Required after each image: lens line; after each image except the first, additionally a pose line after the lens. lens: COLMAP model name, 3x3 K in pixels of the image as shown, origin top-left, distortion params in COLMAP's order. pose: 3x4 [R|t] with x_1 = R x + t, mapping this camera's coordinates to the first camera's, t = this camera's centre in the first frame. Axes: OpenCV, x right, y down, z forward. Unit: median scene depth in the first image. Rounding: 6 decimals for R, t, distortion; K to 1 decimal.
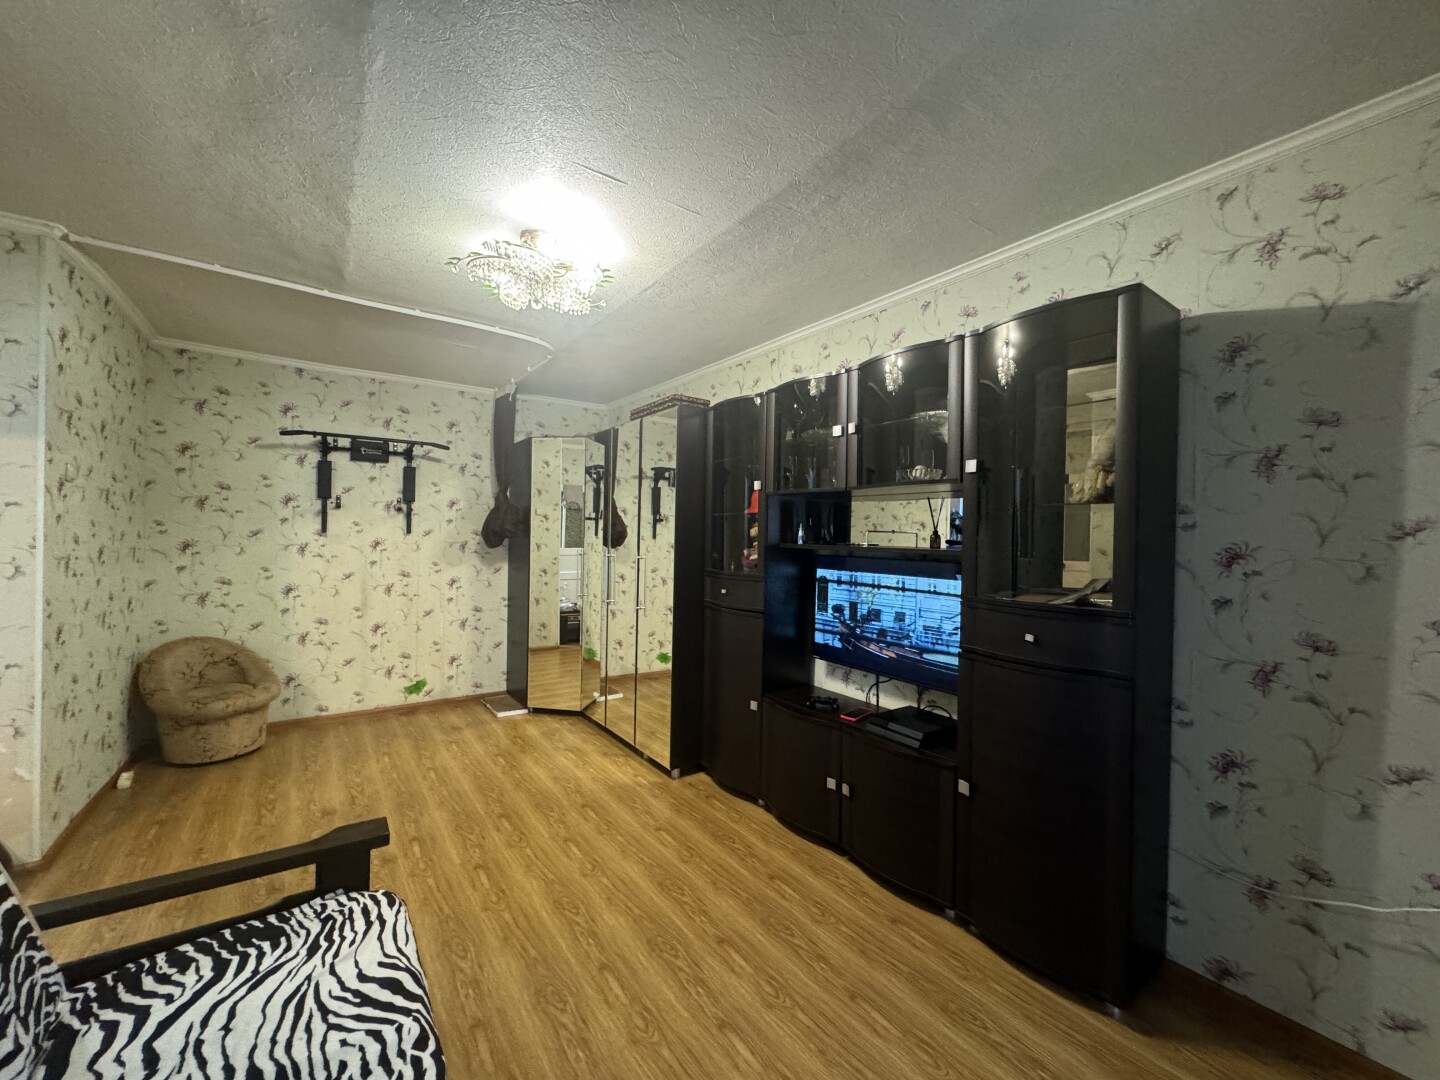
lens RADIAL K [[571.0, 0, 719.3], [0, 571.0, 537.9], [0, 0, 1]] dist [-0.003942, 0.000030]
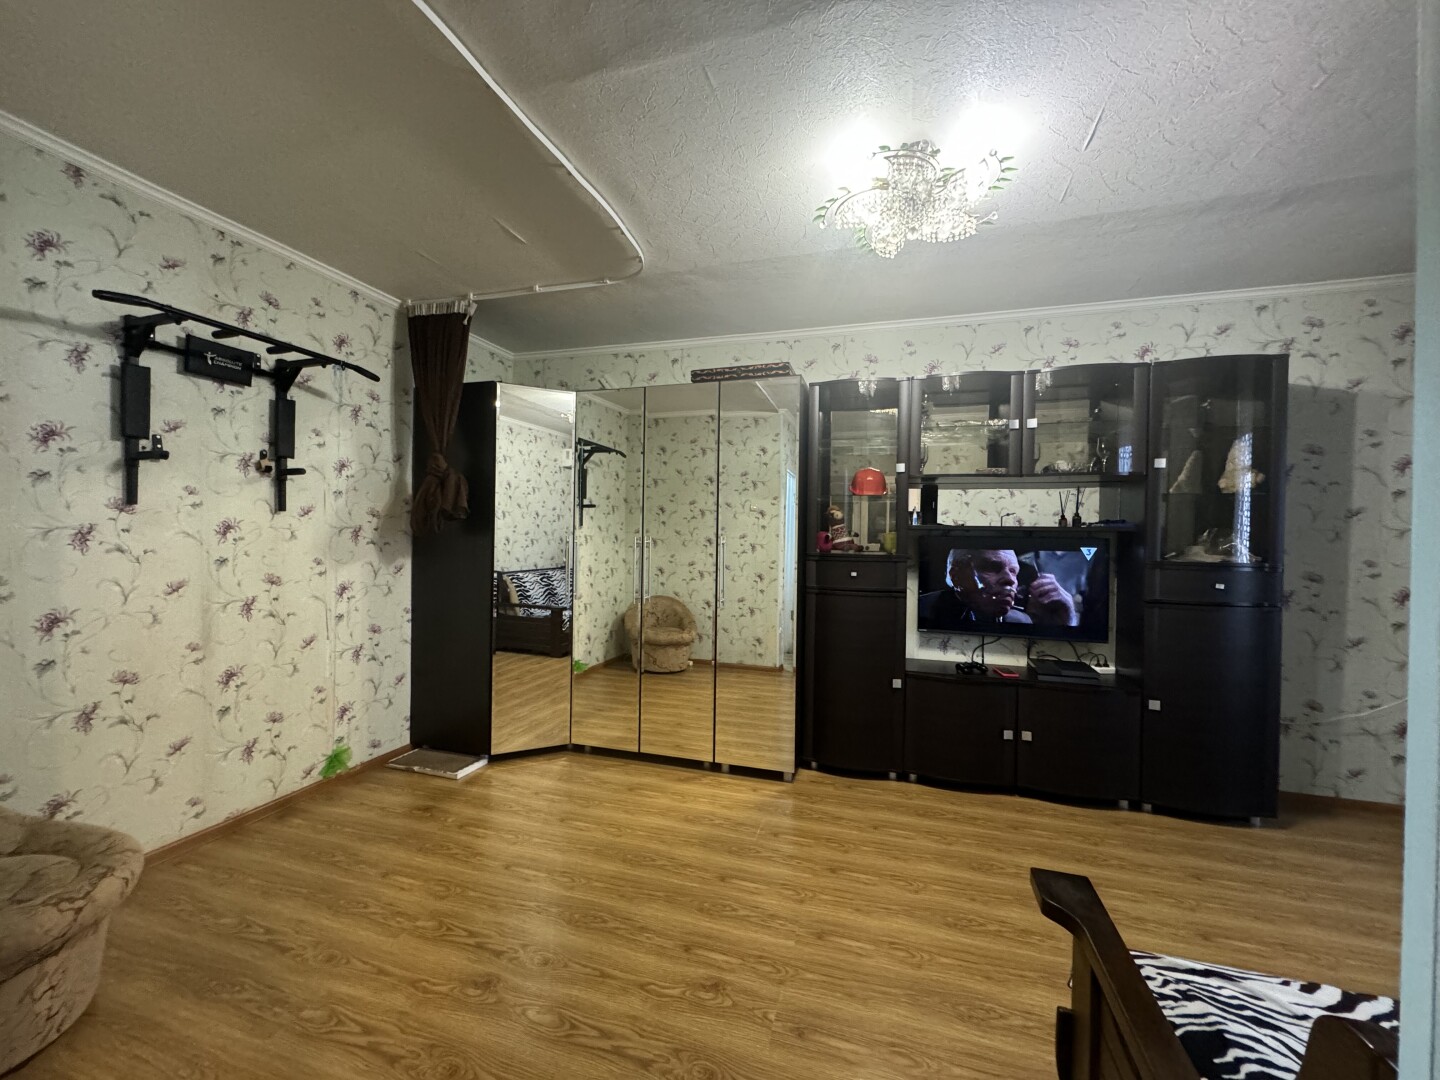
lens RADIAL K [[571.0, 0, 719.3], [0, 571.0, 537.9], [0, 0, 1]] dist [-0.003942, 0.000030]
pose [[0.798511, -0.006740, 0.601943, -0.626766], [0.002259, 0.999964, 0.008200, 0.019026], [-0.601976, -0.005188, 0.798497, 0.294324]]
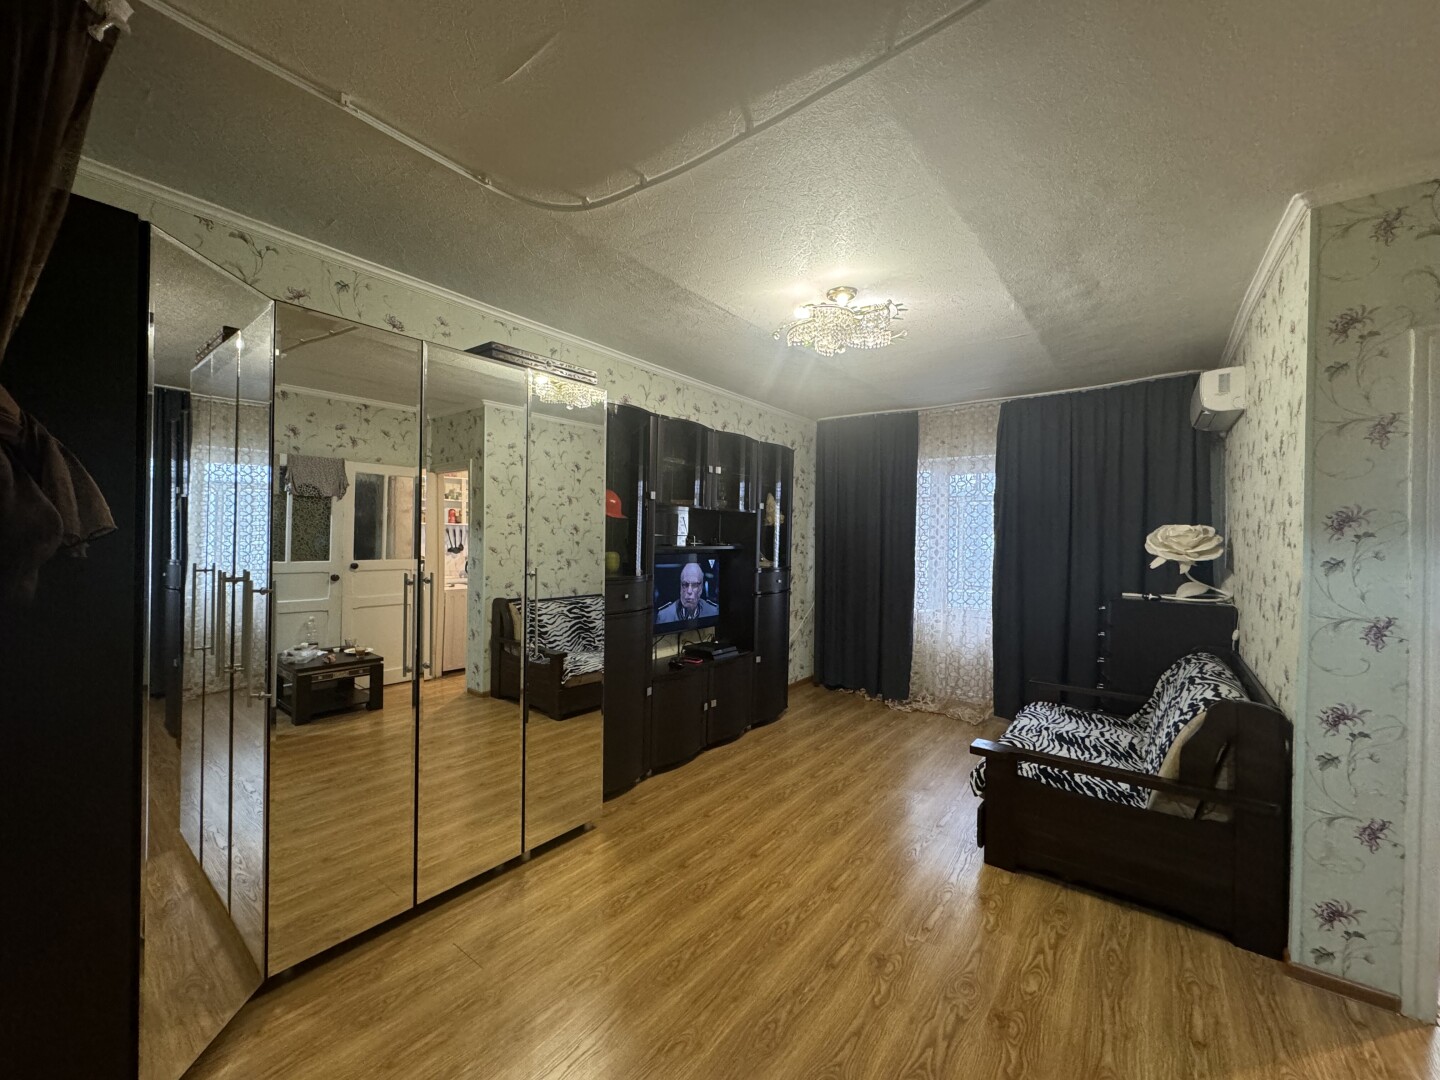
lens RADIAL K [[571.0, 0, 719.3], [0, 571.0, 537.9], [0, 0, 1]] dist [-0.003942, 0.000030]
pose [[-0.284078, -0.025672, 0.958458, -0.812943], [-0.017670, 0.999612, 0.021537, -0.026749], [-0.958638, -0.010818, -0.284421, 0.926390]]
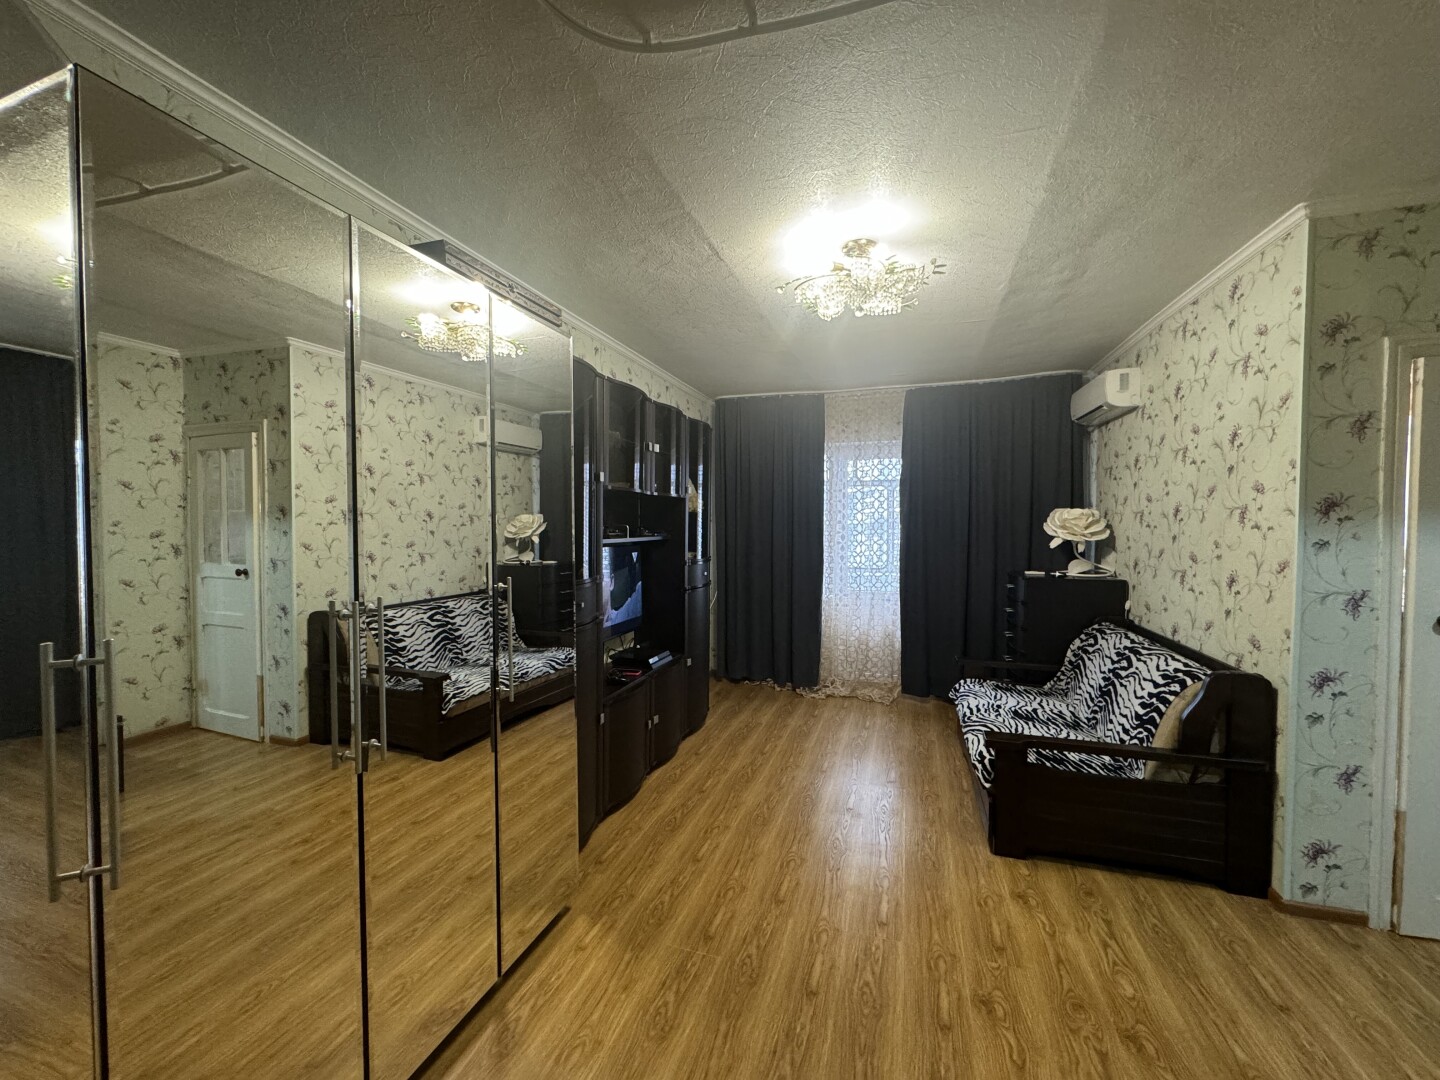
lens RADIAL K [[571.0, 0, 719.3], [0, 571.0, 537.9], [0, 0, 1]] dist [-0.003942, 0.000030]
pose [[-0.583662, -0.041737, 0.810923, -0.602233], [-0.008606, 0.998940, 0.045220, -0.029215], [-0.811951, 0.019415, -0.583403, 1.068507]]
